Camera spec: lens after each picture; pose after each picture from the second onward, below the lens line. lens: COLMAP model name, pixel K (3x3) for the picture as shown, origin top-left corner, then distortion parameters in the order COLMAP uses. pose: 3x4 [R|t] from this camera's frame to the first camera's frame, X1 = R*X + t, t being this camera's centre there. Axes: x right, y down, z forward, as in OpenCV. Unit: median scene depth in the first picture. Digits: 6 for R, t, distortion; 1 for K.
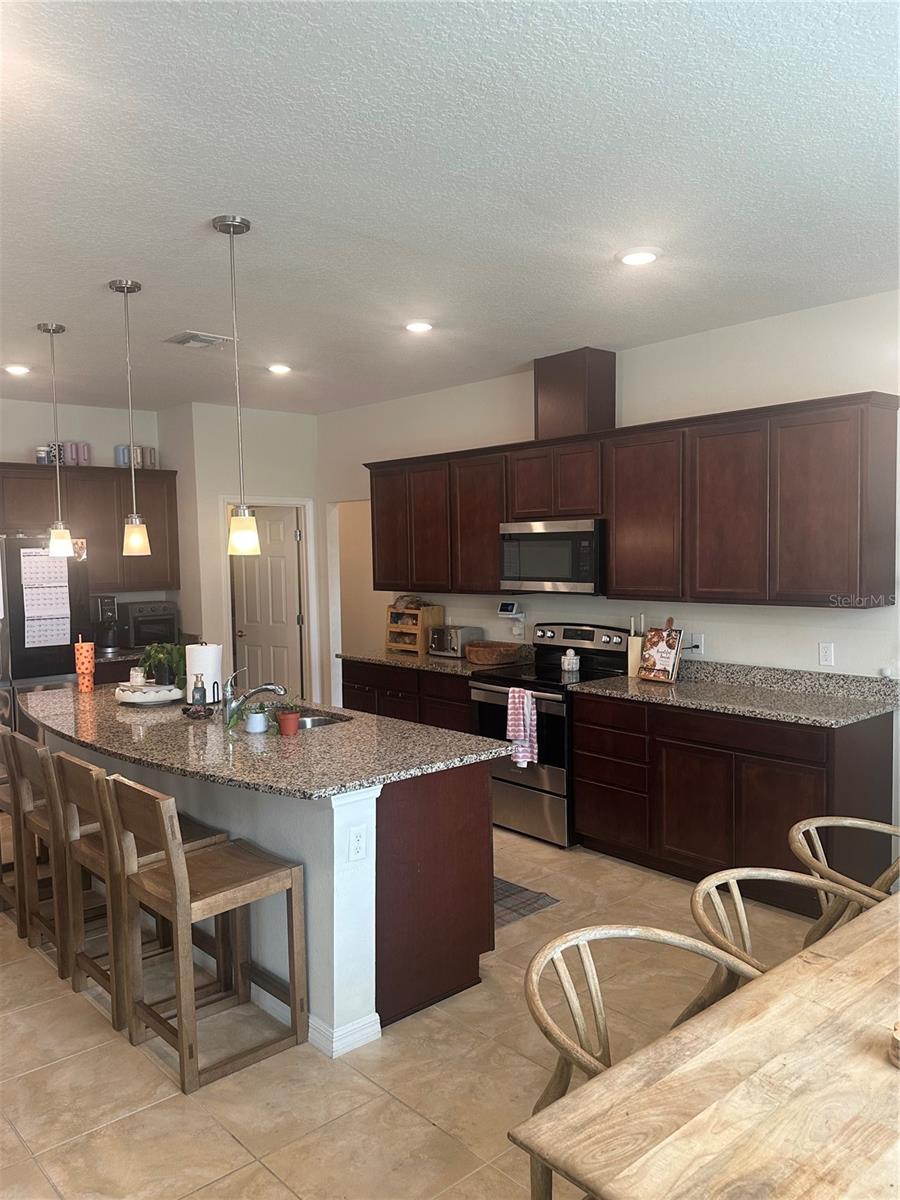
lens RADIAL K [[919.0, 0, 450.0], [0, 919.0, 600.0], [0, 0, 1]] dist [-0.001284, -0.000455]
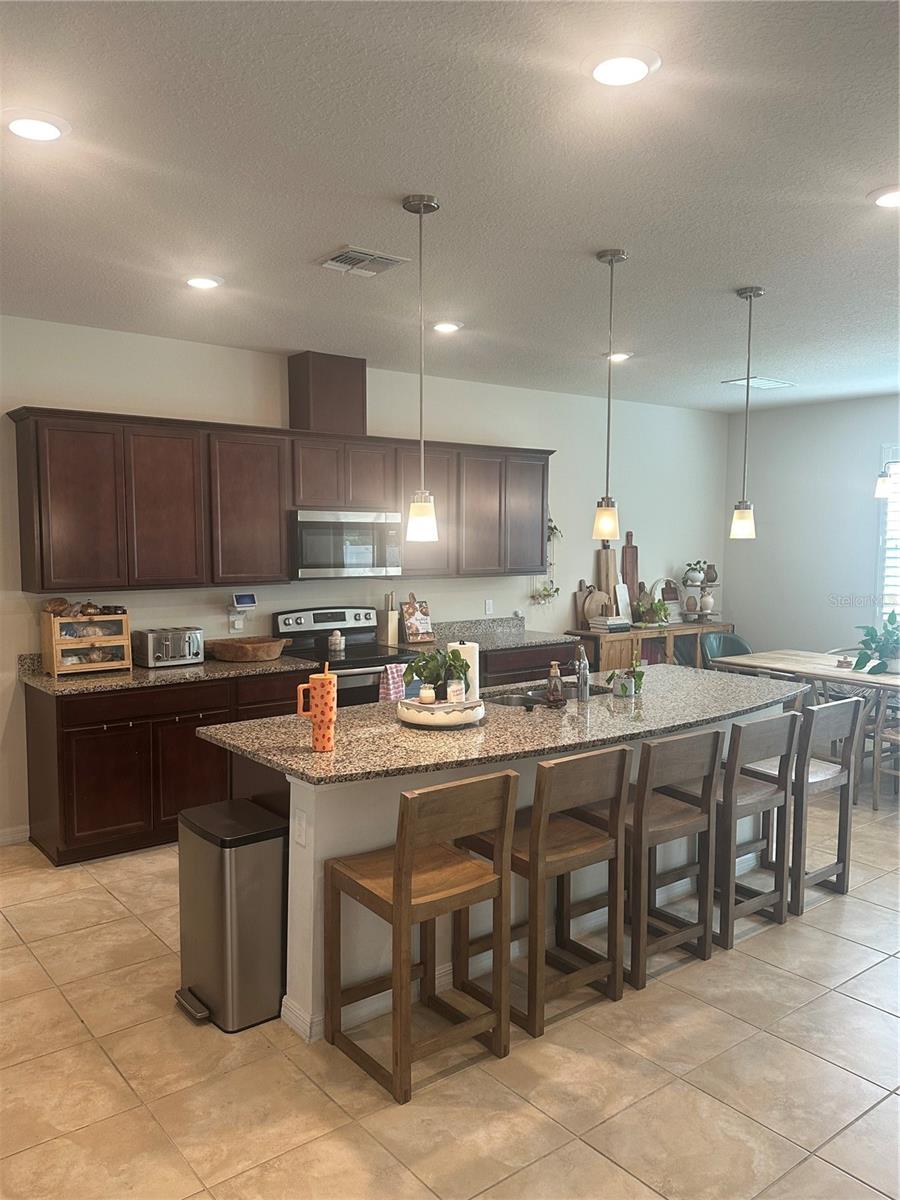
lens RADIAL K [[919.0, 0, 450.0], [0, 919.0, 600.0], [0, 0, 1]] dist [-0.001284, -0.000455]
pose [[0.056626, -0.057810, 0.996720, -0.954724], [0.056395, 0.996913, 0.054617, -0.034647], [-0.996801, 0.053118, 0.059711, 0.810927]]
